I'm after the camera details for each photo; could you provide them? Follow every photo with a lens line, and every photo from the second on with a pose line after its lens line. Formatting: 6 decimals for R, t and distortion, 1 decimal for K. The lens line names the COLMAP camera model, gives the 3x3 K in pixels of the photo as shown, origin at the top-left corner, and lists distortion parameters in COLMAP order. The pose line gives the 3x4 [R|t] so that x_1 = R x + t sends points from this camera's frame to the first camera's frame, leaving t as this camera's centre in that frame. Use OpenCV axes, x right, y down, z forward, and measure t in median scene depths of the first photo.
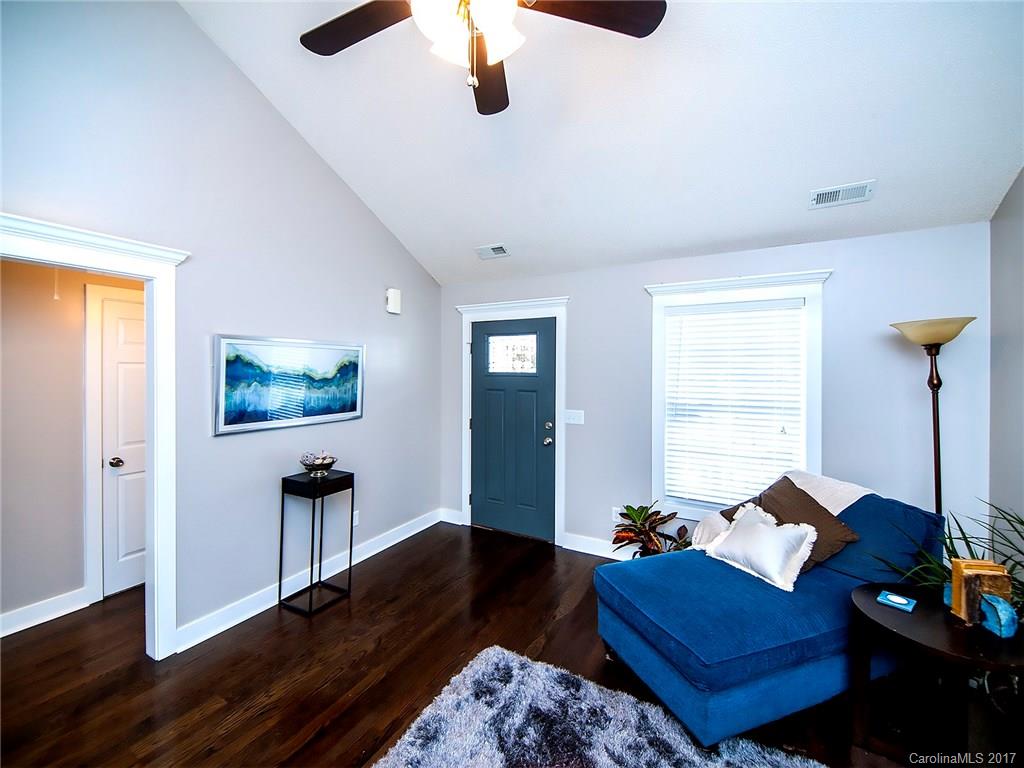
lens RADIAL K [[425.6, 0, 504.5], [0, 425.6, 374.8], [0, 0, 1]] dist [0.002184, -0.000372]
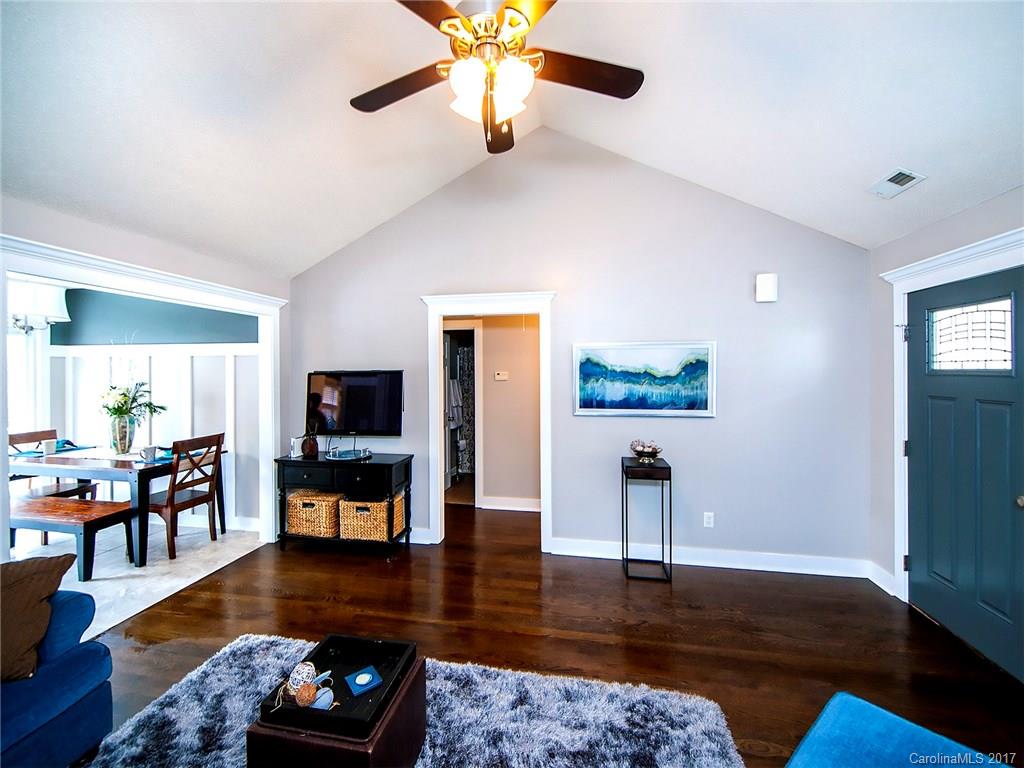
lens RADIAL K [[425.6, 0, 504.5], [0, 425.6, 374.8], [0, 0, 1]] dist [0.002184, -0.000372]
pose [[0.301873, 0.005297, -0.953333, 0.480728], [-0.003560, 0.999984, 0.004429, 0.001822], [0.953341, 0.002057, 0.301887, 0.275619]]
